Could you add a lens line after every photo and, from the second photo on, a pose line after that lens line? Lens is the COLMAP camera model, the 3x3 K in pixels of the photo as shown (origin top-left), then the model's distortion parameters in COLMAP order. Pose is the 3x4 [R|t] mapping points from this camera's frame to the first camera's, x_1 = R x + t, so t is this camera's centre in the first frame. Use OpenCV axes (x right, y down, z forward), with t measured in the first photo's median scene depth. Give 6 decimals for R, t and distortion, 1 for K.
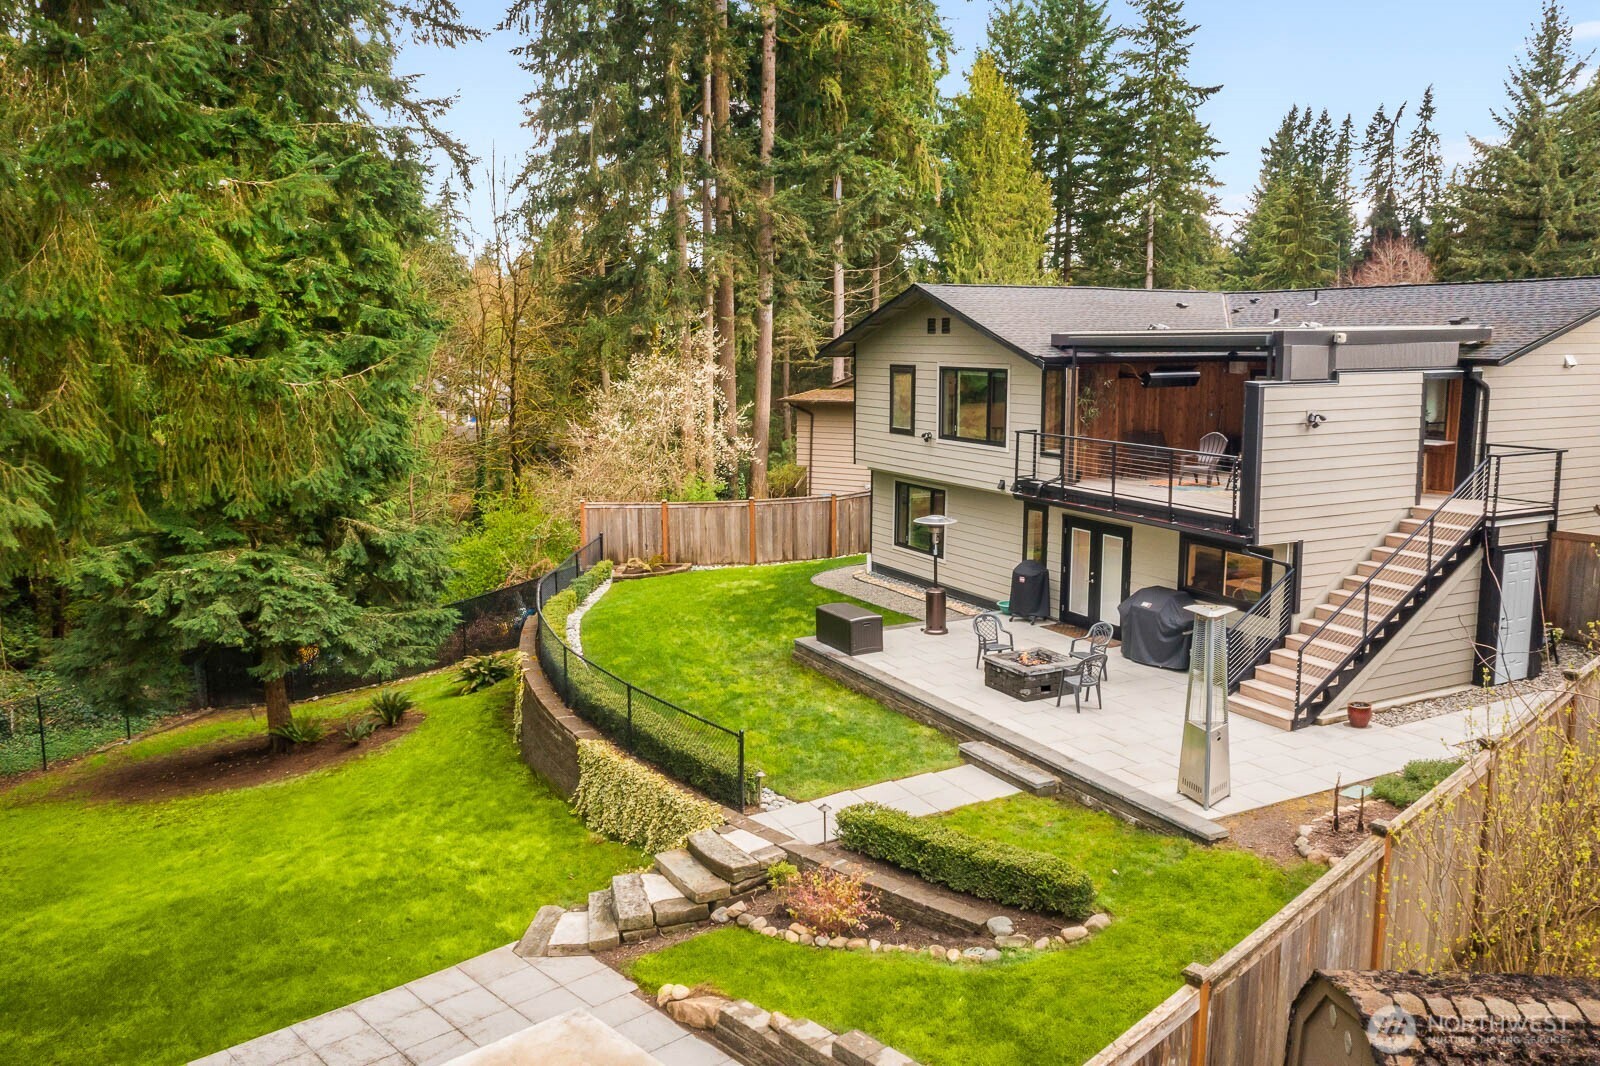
lens RADIAL K [[1255.6, 0, 807.2], [0, 1255.6, 529.2], [0, 0, 1]] dist [-0.012927, -0.003147]
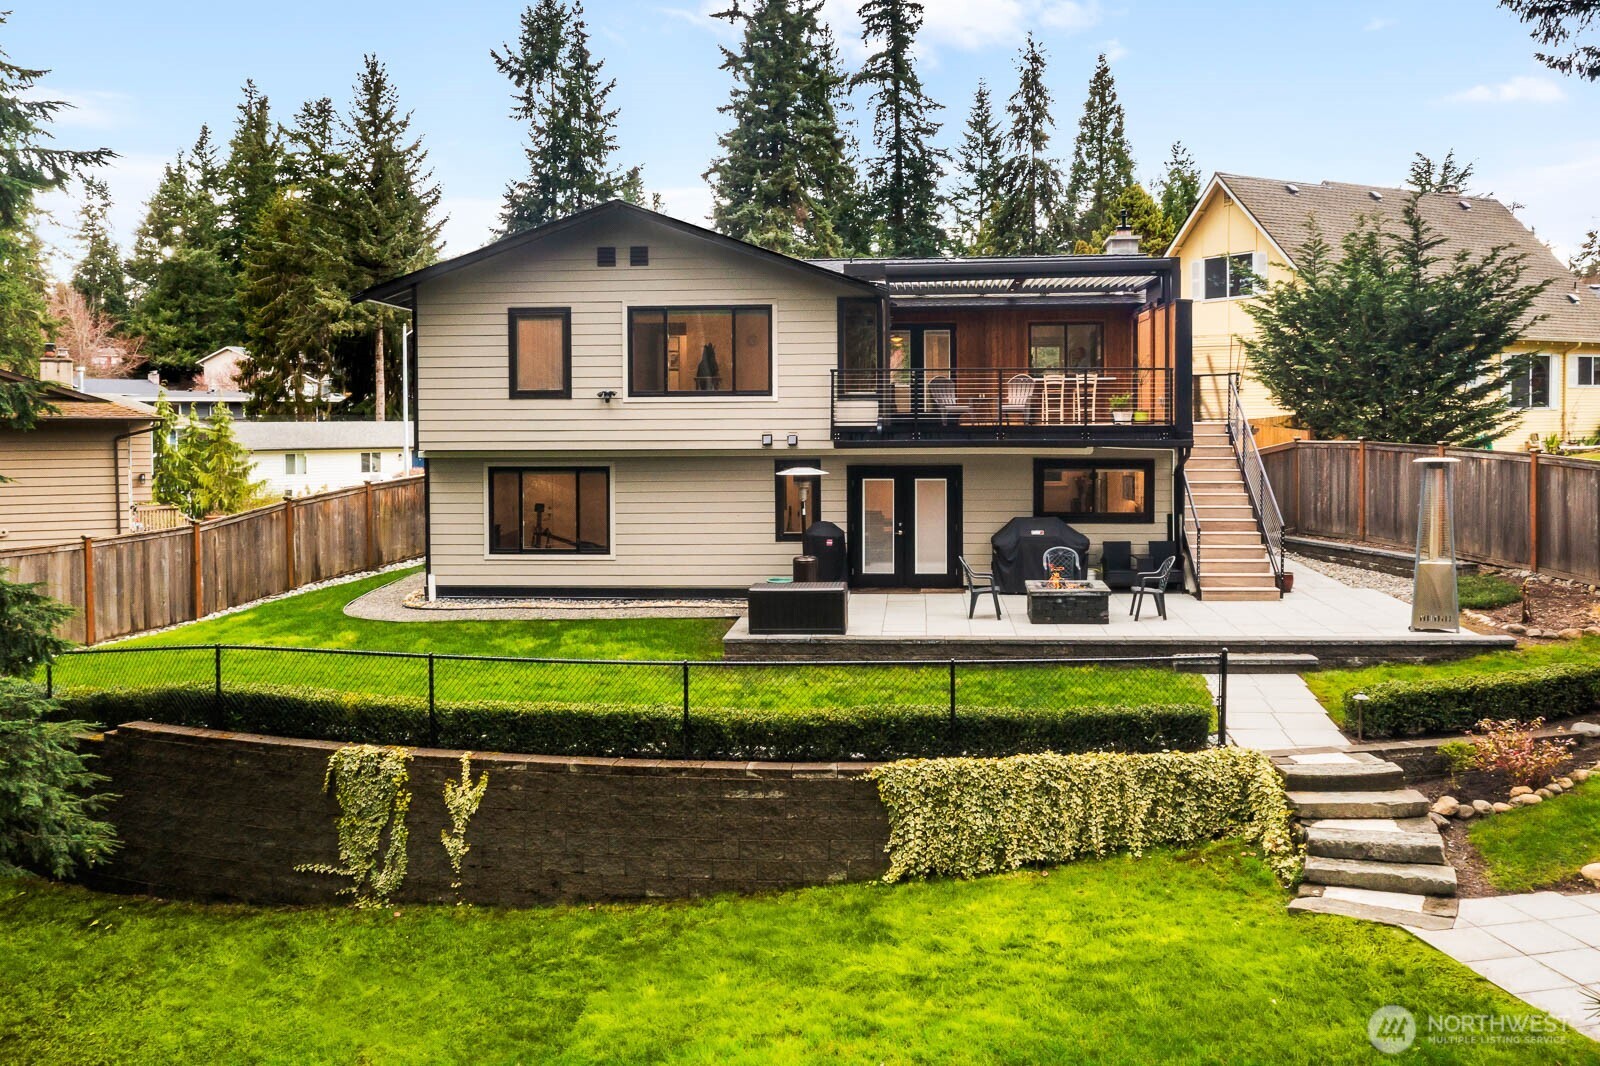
lens RADIAL K [[1399.1, 0, 835.5], [0, 1399.1, 456.5], [0, 0, 1]] dist [-0.013218, -0.004944]
pose [[0.508758, -0.023548, 0.860587, -0.668344], [0.134383, 0.989545, -0.052368, 0.032848], [-0.850357, 0.142291, 0.506603, 0.504145]]
